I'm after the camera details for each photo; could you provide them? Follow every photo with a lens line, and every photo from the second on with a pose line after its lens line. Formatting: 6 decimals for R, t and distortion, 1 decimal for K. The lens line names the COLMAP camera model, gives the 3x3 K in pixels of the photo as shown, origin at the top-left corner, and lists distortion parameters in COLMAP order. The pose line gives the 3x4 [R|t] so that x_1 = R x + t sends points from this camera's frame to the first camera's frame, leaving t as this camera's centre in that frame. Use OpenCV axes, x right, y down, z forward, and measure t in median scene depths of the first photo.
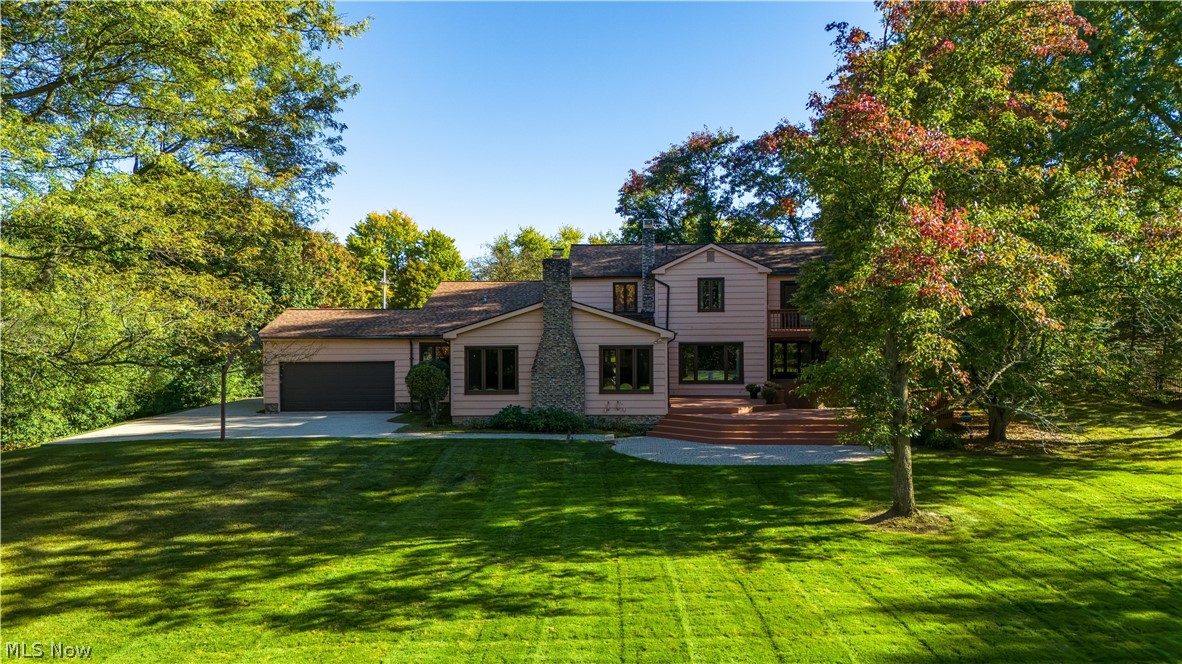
lens RADIAL K [[850.0, 0, 591.0], [0, 850.0, 332.0], [0, 0, 1]] dist [0.081405, -0.077551]
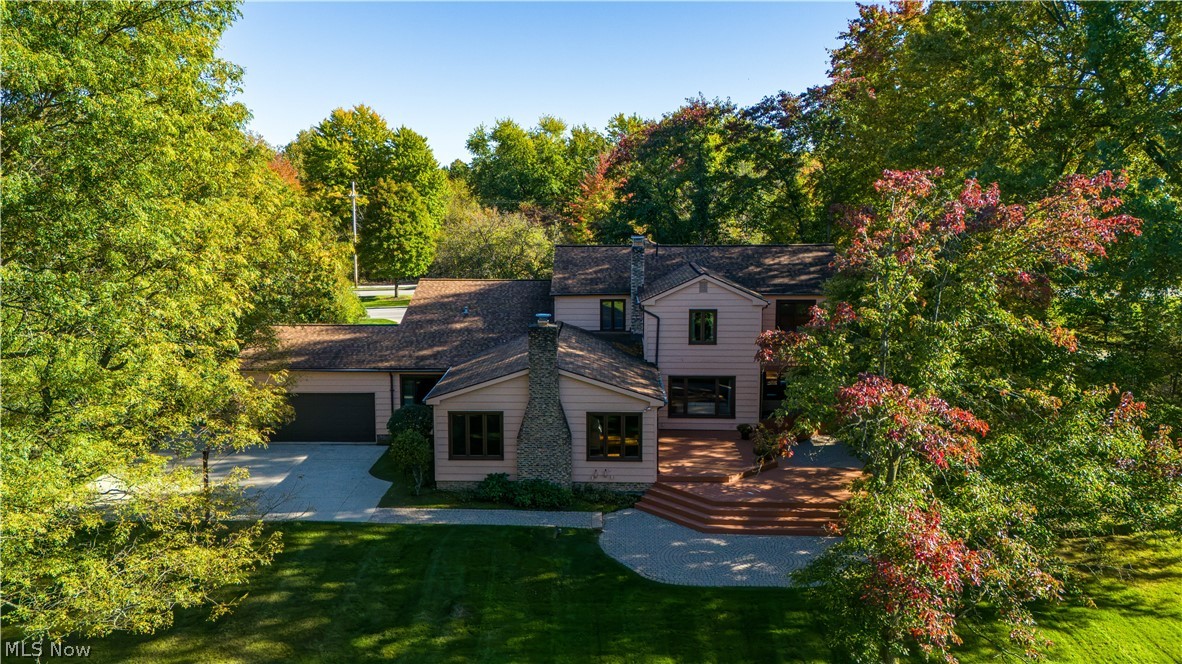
lens RADIAL K [[912.1, 0, 559.6], [0, 912.1, 296.7], [0, 0, 1]] dist [0.063889, -0.002098]
pose [[0.999901, 0.002446, -0.013834, -0.005840], [-0.000758, 0.992683, 0.120748, -0.200331], [0.014028, -0.120725, 0.992587, -0.015848]]
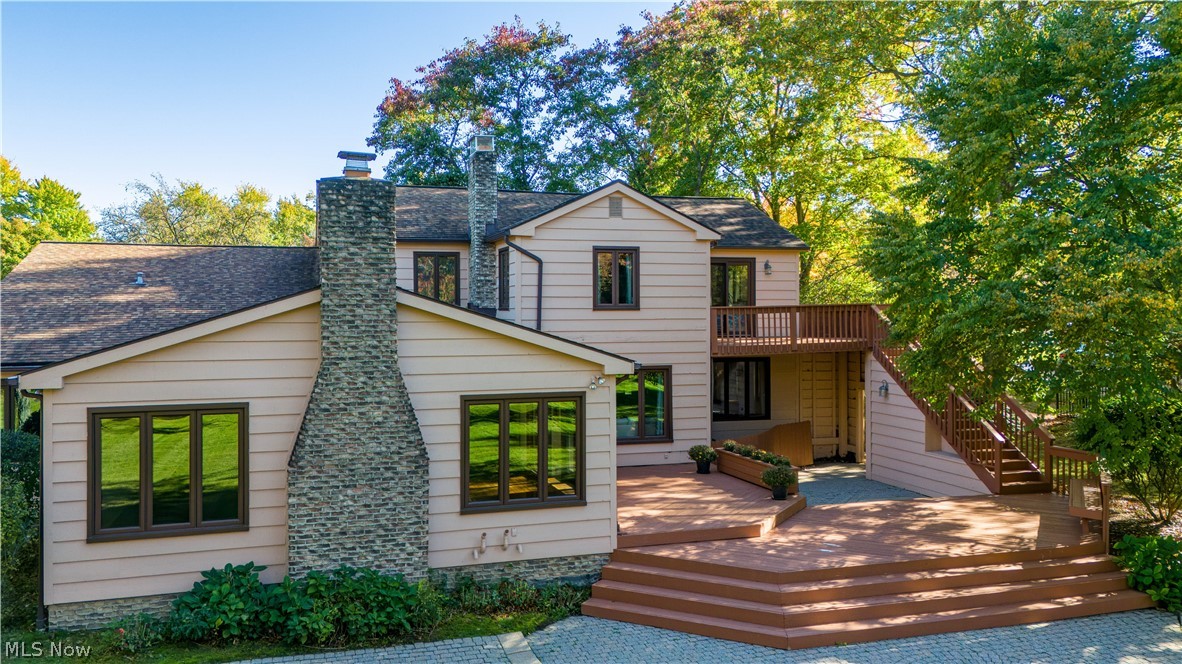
lens RADIAL K [[903.2, 0, 589.2], [0, 903.2, 319.2], [0, 0, 1]] dist [0.082923, -0.102572]
pose [[0.940873, 0.001786, 0.338756, -0.067136], [-0.002160, 0.999997, 0.000727, -0.018454], [-0.338754, -0.001416, 0.940874, 0.469845]]
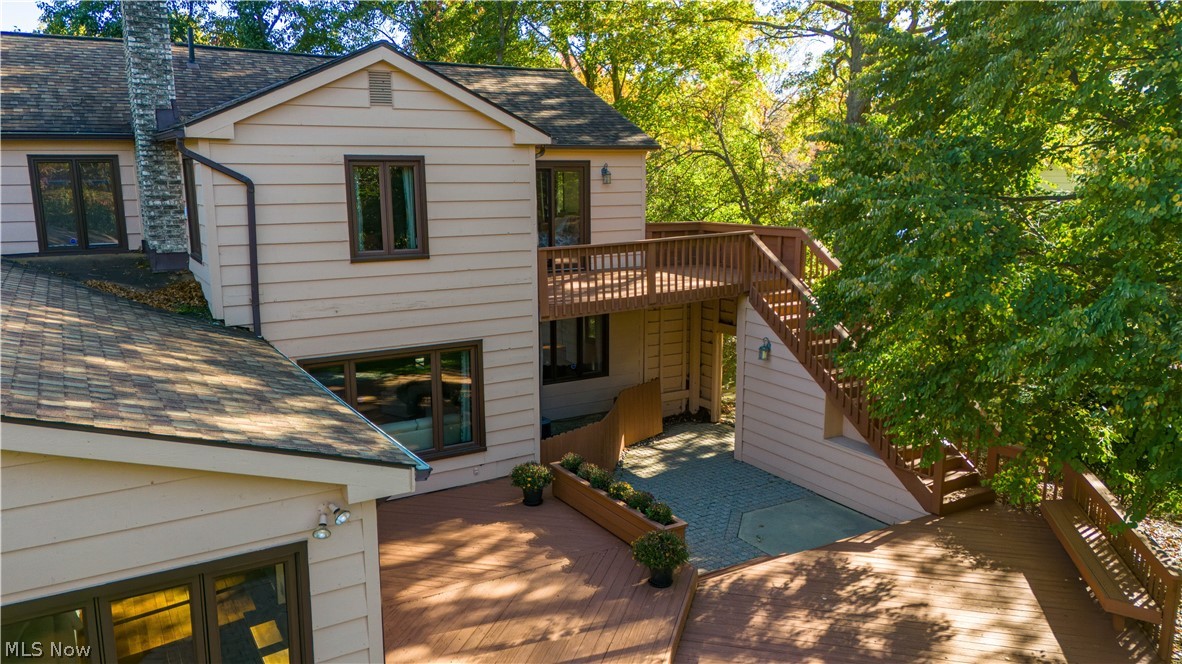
lens RADIAL K [[850.0, 0, 591.0], [0, 850.0, 332.0], [0, 0, 1]] dist [0.081405, -0.077551]
pose [[0.835930, -0.098600, 0.539906, 0.022413], [-0.001020, 0.983449, 0.181180, -0.056774], [-0.548834, -0.152004, 0.821995, 0.673246]]
